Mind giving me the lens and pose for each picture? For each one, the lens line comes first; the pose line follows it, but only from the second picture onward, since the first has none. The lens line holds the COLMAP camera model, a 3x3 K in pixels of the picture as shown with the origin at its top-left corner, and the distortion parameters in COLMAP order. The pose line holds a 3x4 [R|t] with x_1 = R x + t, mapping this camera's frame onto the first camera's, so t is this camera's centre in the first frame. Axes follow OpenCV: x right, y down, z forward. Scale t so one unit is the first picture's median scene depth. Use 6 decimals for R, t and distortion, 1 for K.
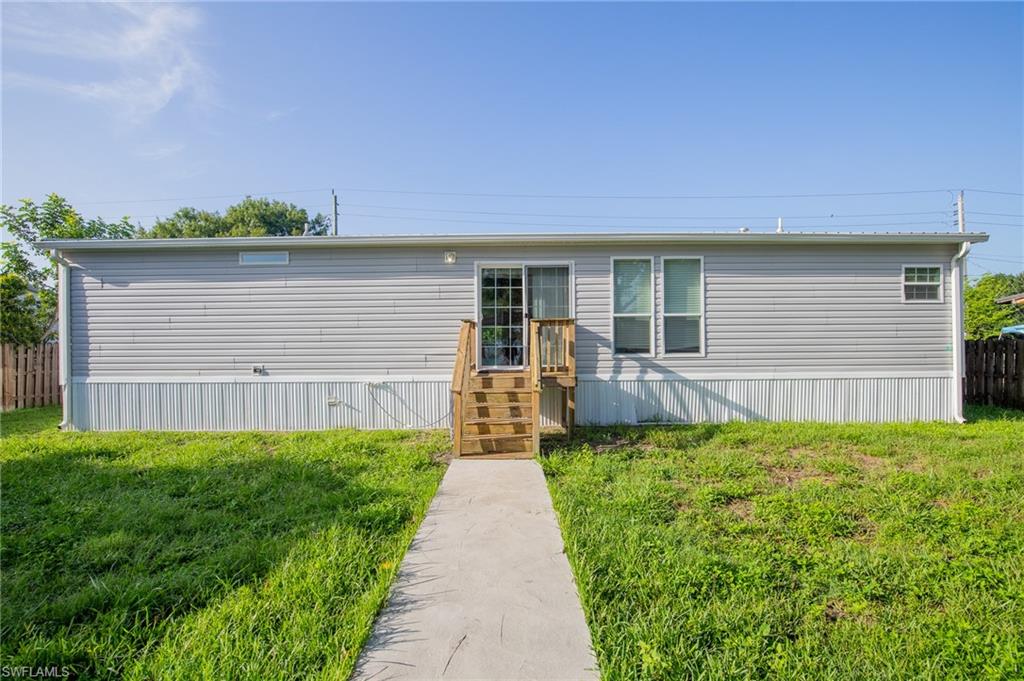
lens RADIAL K [[481.8, 0, 511.6], [0, 481.8, 345.7], [0, 0, 1]] dist [-0.018025, 0.002049]
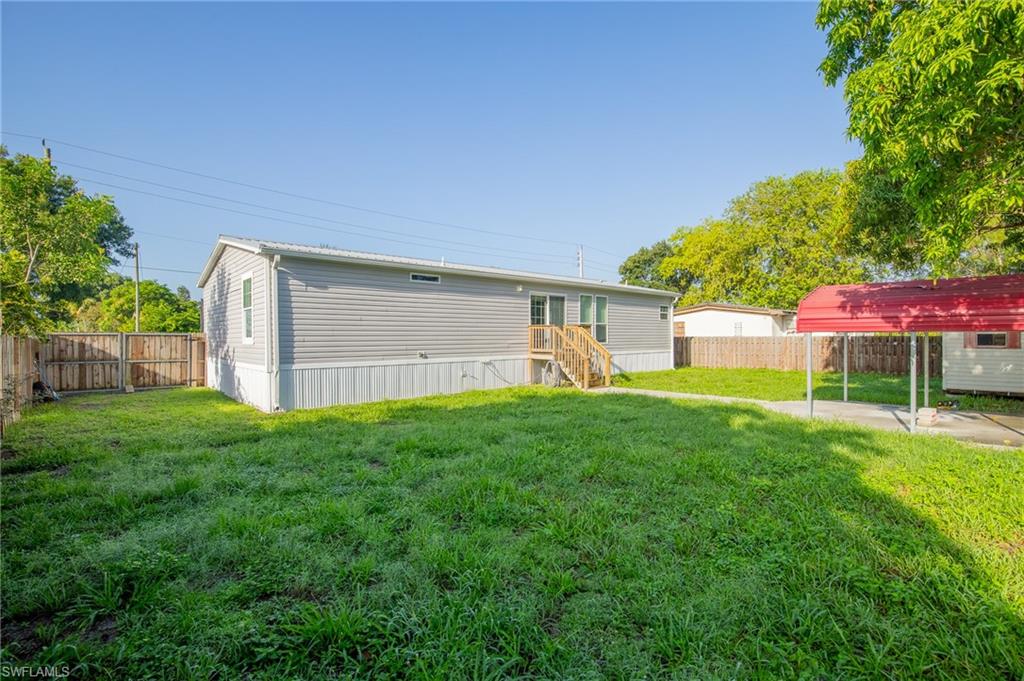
lens RADIAL K [[481.8, 0, 513.4], [0, 481.8, 339.3], [0, 0, 1]] dist [-0.018025, 0.002049]
pose [[0.730829, -0.000315, 0.682561, -1.328966], [0.005011, 0.999975, -0.004904, 0.011836], [-0.682543, 0.007004, 0.730812, -0.255705]]
